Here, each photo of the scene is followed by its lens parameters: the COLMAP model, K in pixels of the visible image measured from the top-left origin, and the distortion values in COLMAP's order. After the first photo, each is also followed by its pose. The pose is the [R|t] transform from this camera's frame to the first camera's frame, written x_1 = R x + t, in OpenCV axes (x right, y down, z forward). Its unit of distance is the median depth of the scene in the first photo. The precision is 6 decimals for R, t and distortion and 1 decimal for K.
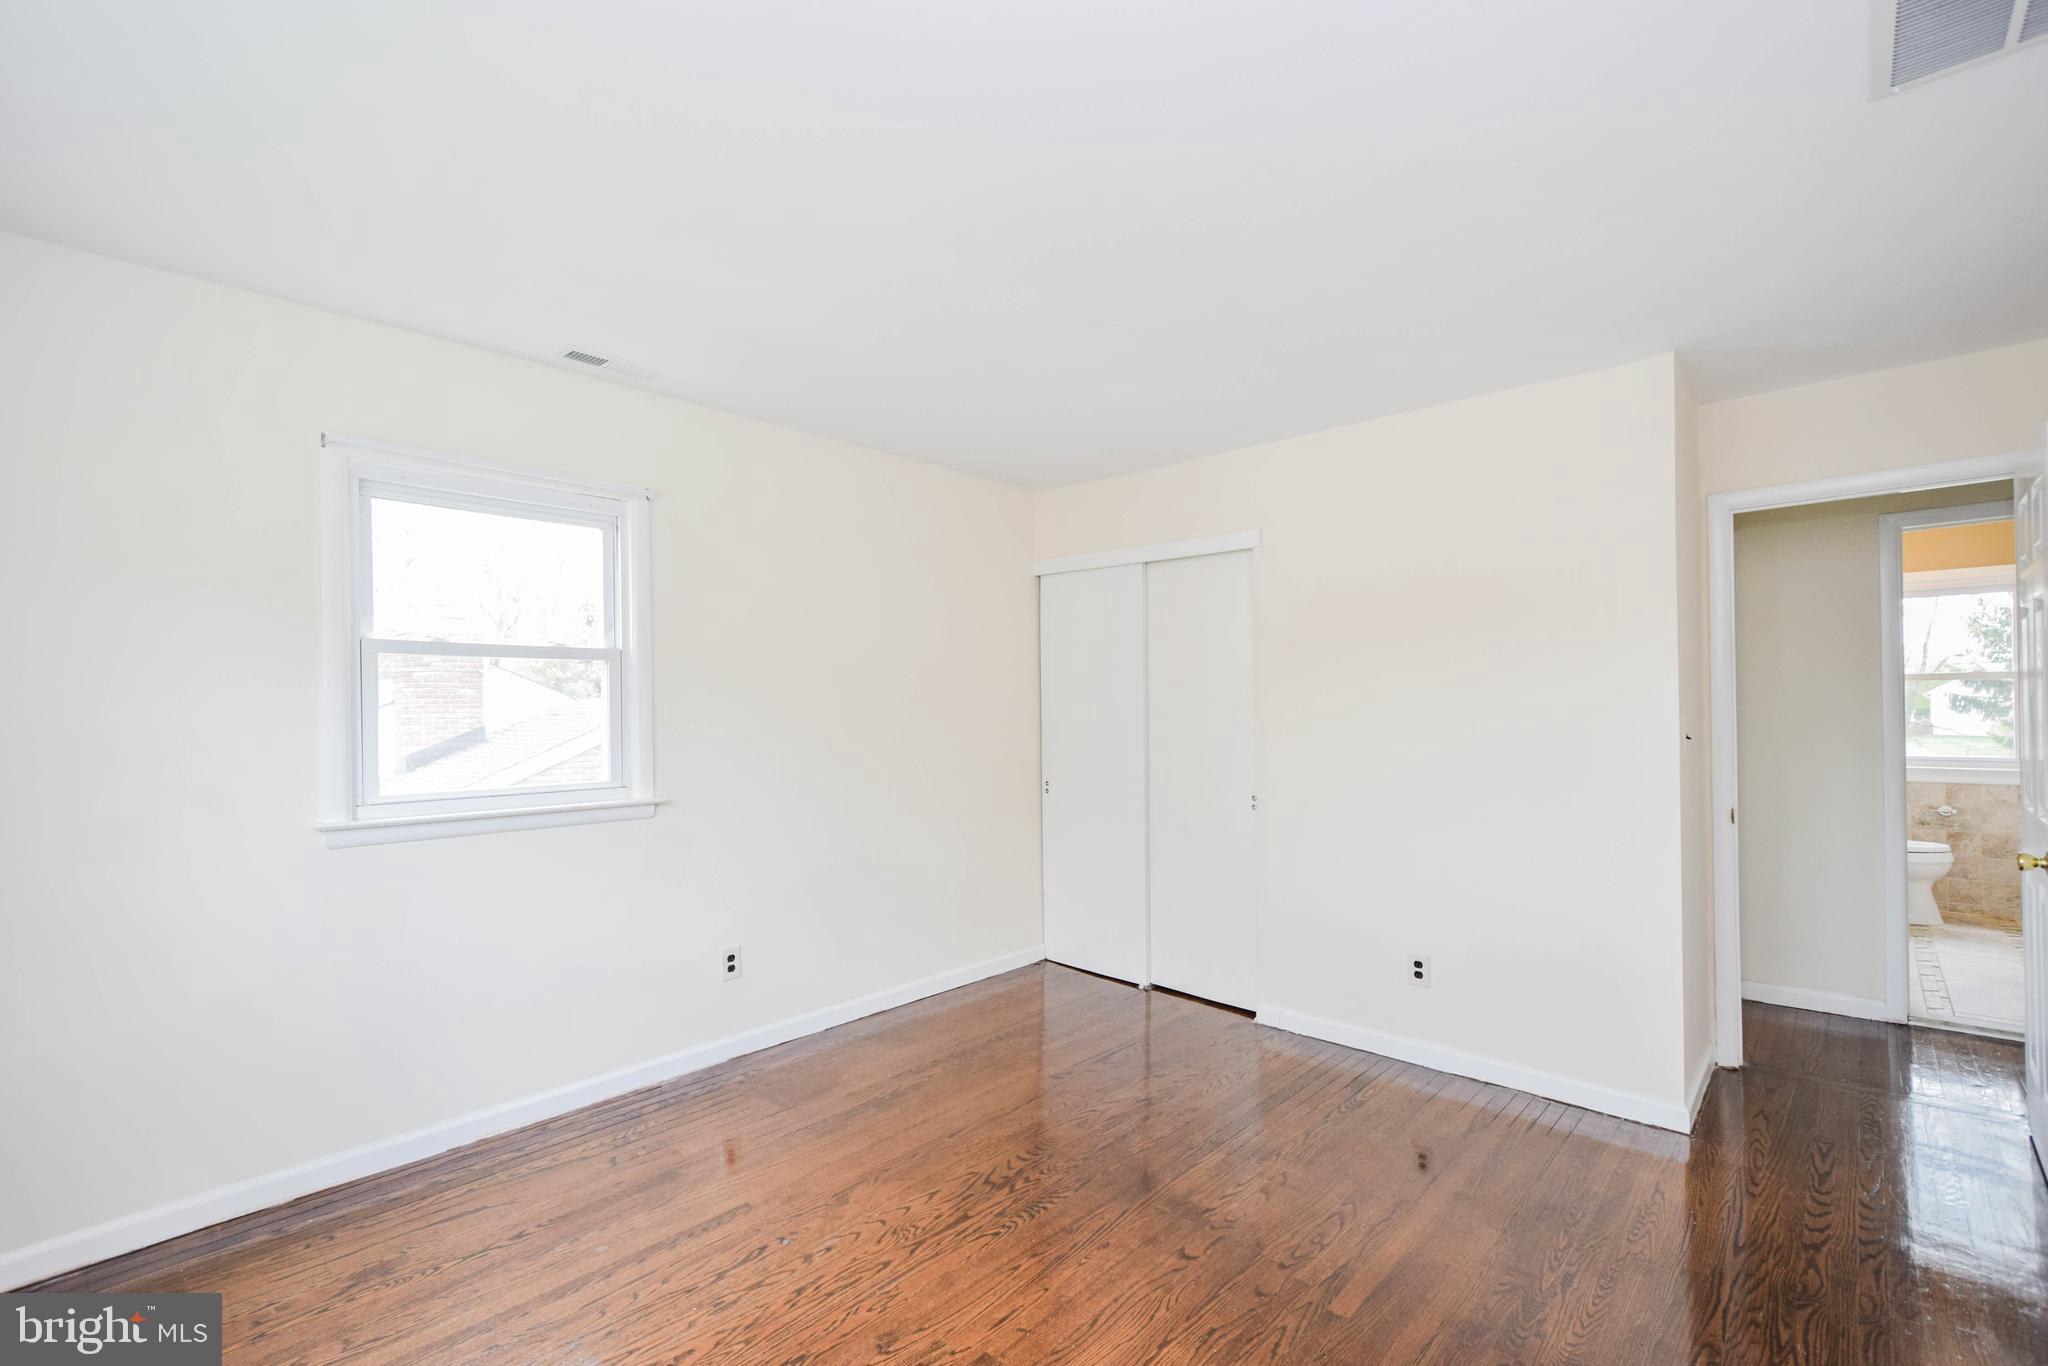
lens RADIAL K [[881.2, 0, 1026.3], [0, 881.2, 695.0], [0, 0, 1]] dist [-0.000184, -0.001252]
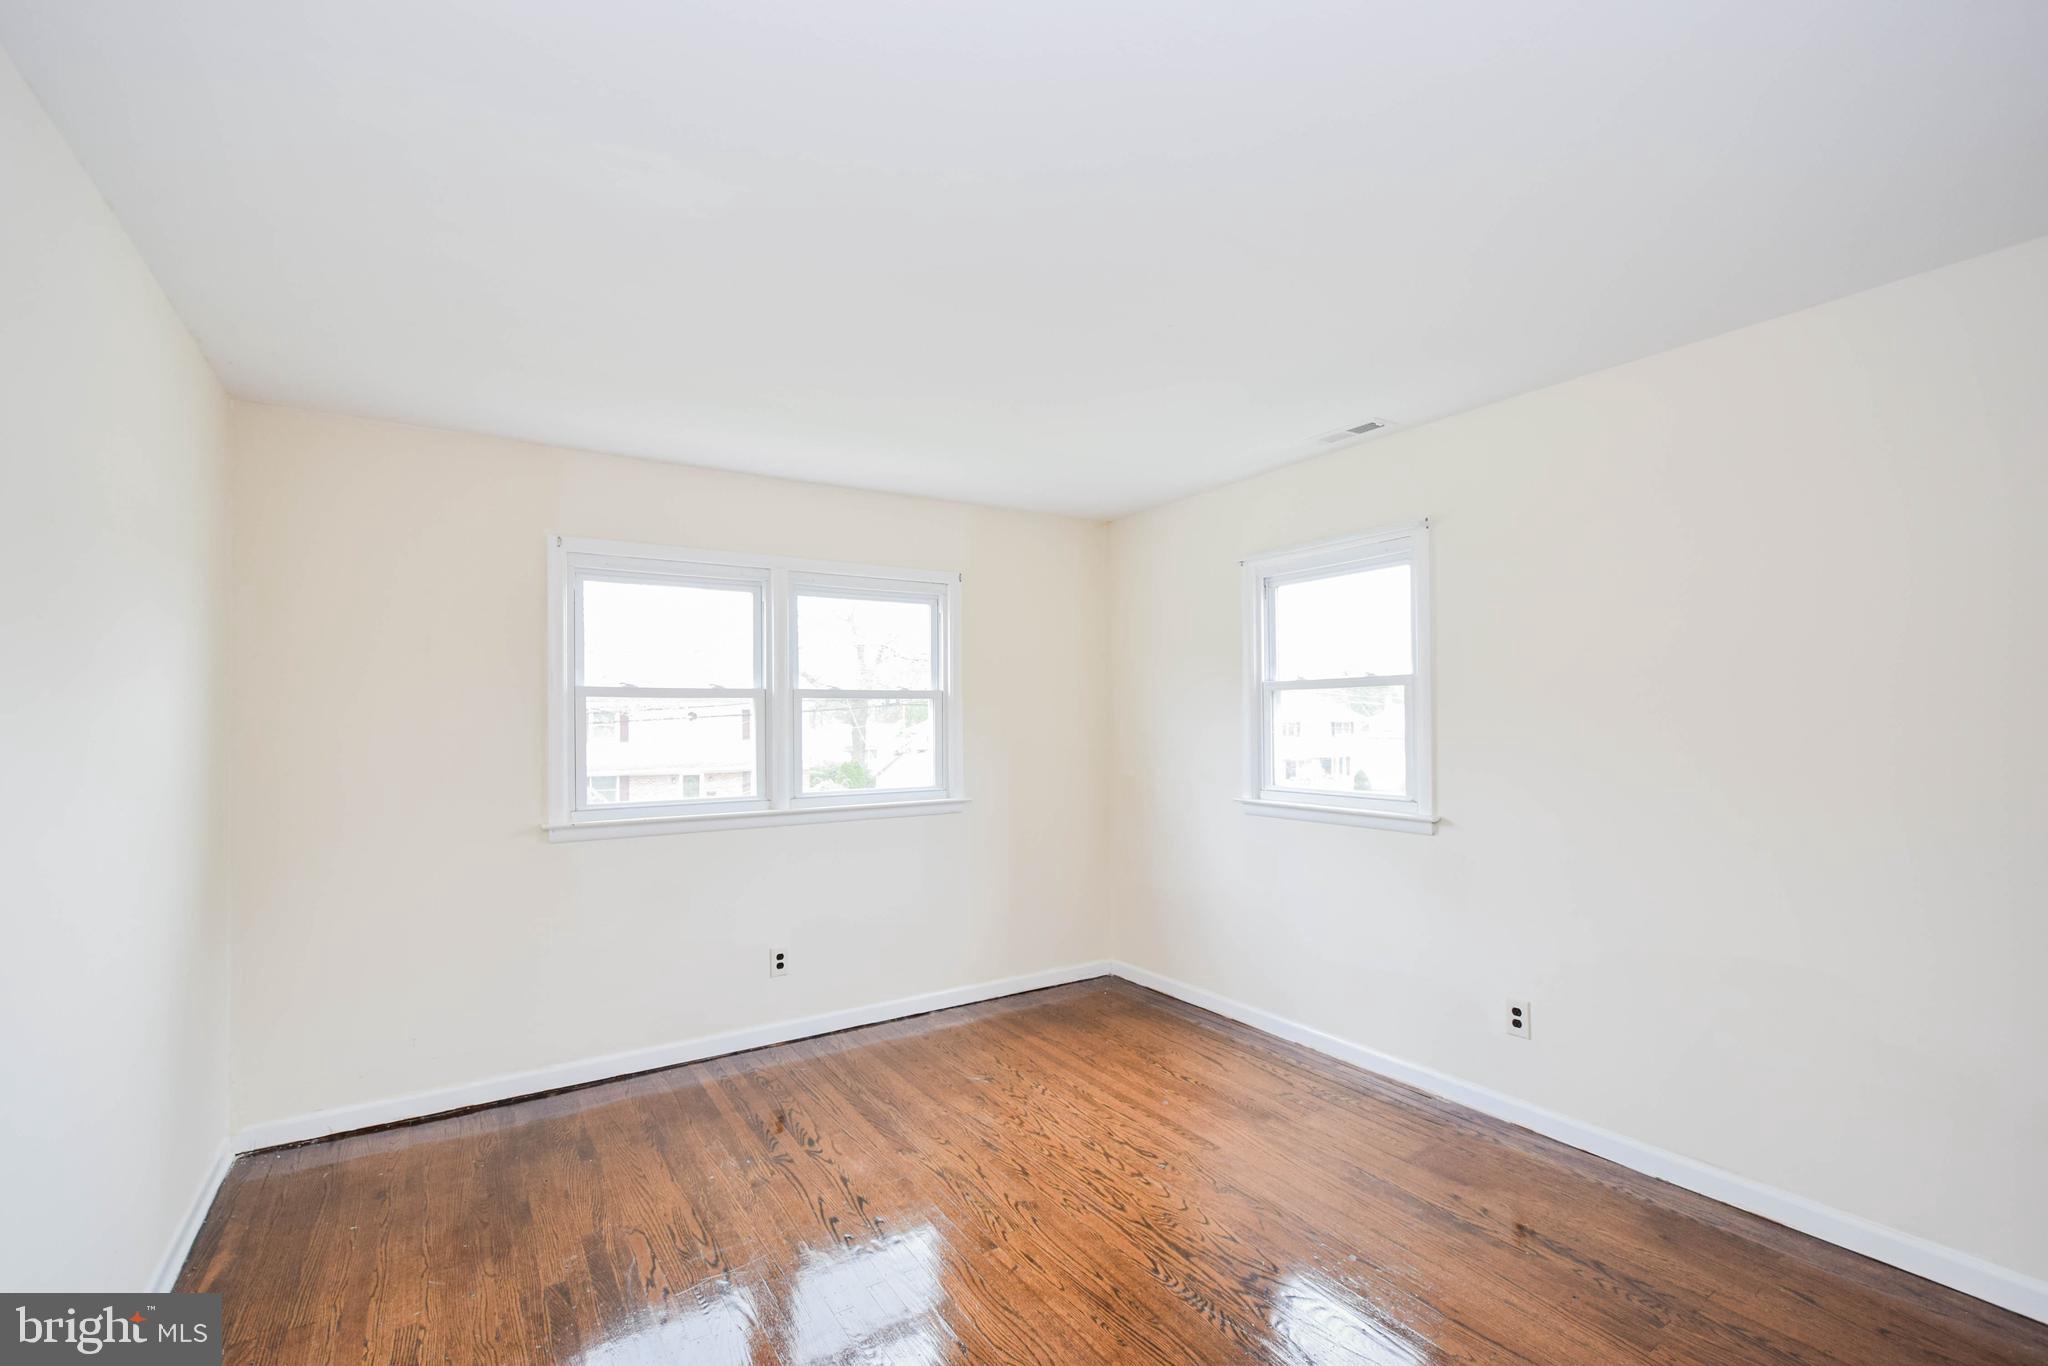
lens RADIAL K [[881.2, 0, 1030.5], [0, 881.2, 692.9], [0, 0, 1]] dist [-0.000184, -0.001252]
pose [[-0.230767, -0.017232, -0.972857, 0.841505], [0.025549, 0.999391, -0.023763, -0.018175], [0.972674, -0.030339, -0.230186, 0.956268]]
